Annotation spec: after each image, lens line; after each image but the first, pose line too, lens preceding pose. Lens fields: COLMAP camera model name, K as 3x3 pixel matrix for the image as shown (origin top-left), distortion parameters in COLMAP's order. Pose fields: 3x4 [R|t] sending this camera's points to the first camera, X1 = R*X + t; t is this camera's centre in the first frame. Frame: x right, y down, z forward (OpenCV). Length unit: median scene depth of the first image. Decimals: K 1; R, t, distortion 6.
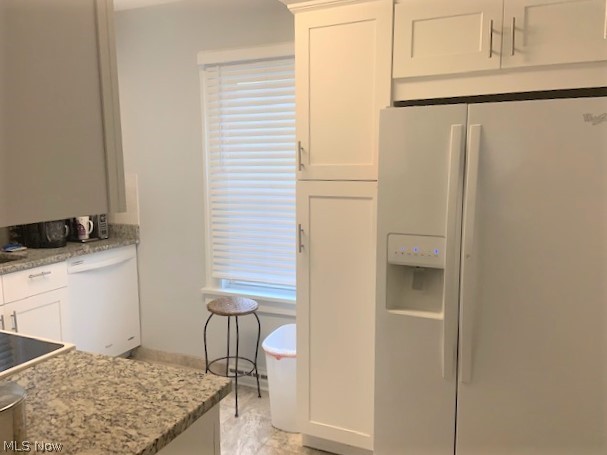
lens RADIAL K [[470.0, 0, 303.5], [0, 470.0, 227.5], [0, 0, 1]] dist [0.124475, -0.151714]
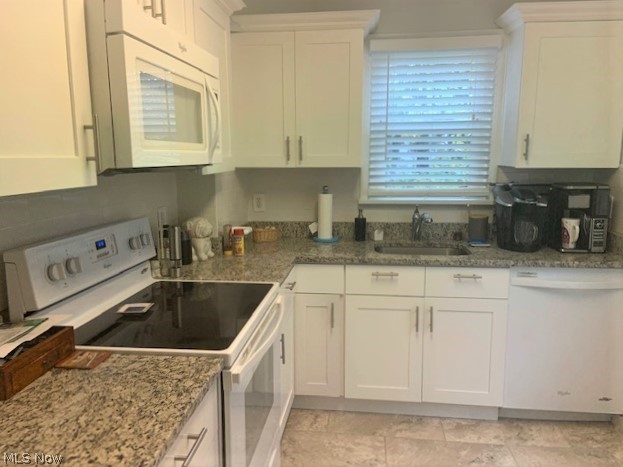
lens RADIAL K [[482.4, 0, 311.5], [0, 482.4, 233.5], [0, 0, 1]] dist [0.124475, -0.151714]
pose [[0.292363, 0.161310, -0.942604, 0.441607], [-0.126551, 0.983528, 0.129062, -0.129557], [0.947897, 0.081555, 0.307961, 0.959114]]
